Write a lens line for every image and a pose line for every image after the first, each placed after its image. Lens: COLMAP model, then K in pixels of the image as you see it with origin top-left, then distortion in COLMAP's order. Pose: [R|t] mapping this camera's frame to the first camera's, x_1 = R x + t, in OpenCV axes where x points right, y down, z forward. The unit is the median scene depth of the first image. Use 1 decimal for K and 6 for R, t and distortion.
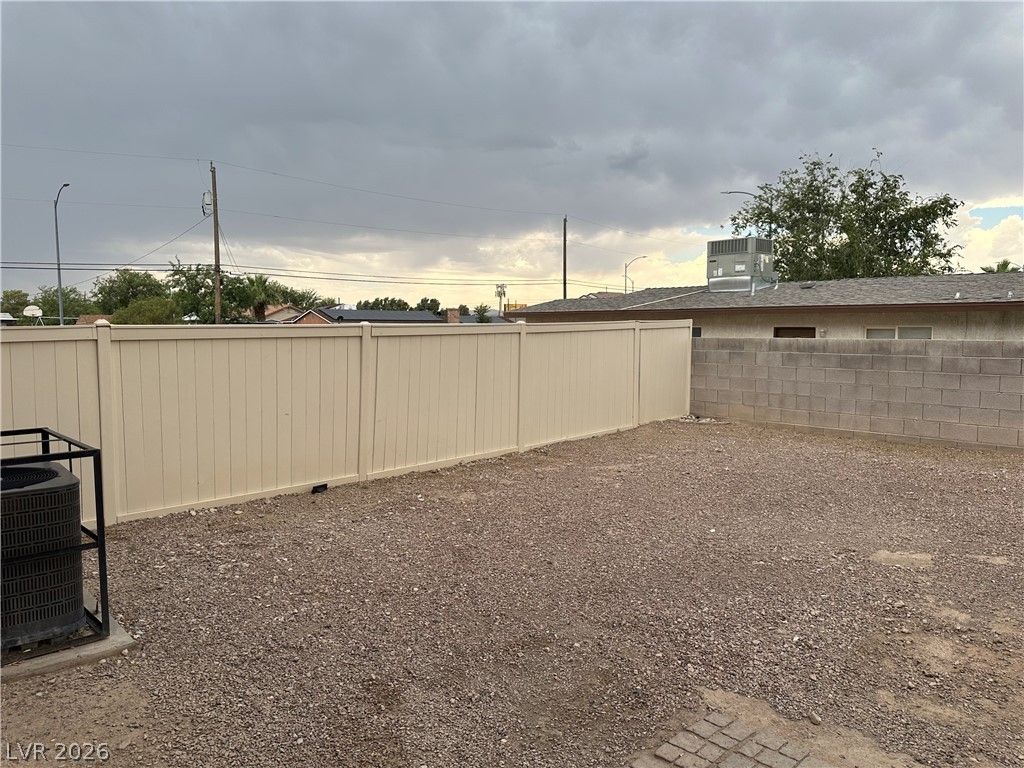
lens RADIAL K [[712.6, 0, 511.3], [0, 712.6, 387.9], [0, 0, 1]] dist [0.084107, -0.115809]
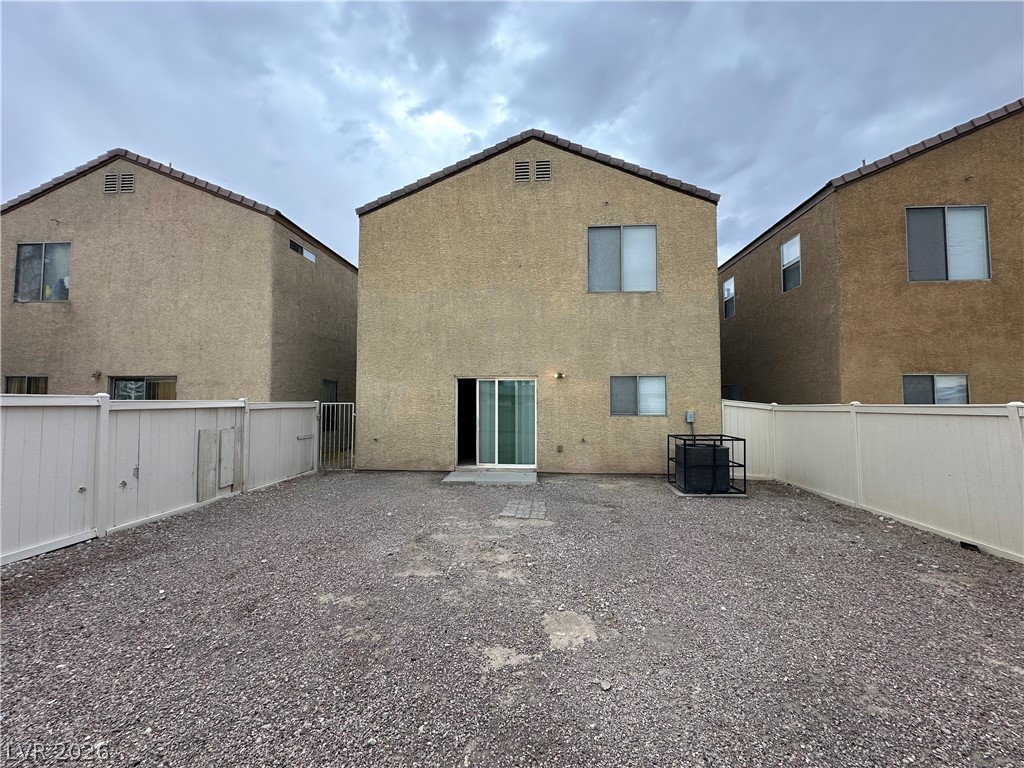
lens RADIAL K [[411.6, 0, 512.0], [0, 411.6, 384.0], [0, 0, 1]] dist [0.000120, 0.000012]
pose [[-0.741513, -0.027340, -0.670381, 0.595500], [-0.059652, 0.997899, 0.025284, -0.076673], [0.668281, 0.058738, -0.741586, 0.801827]]
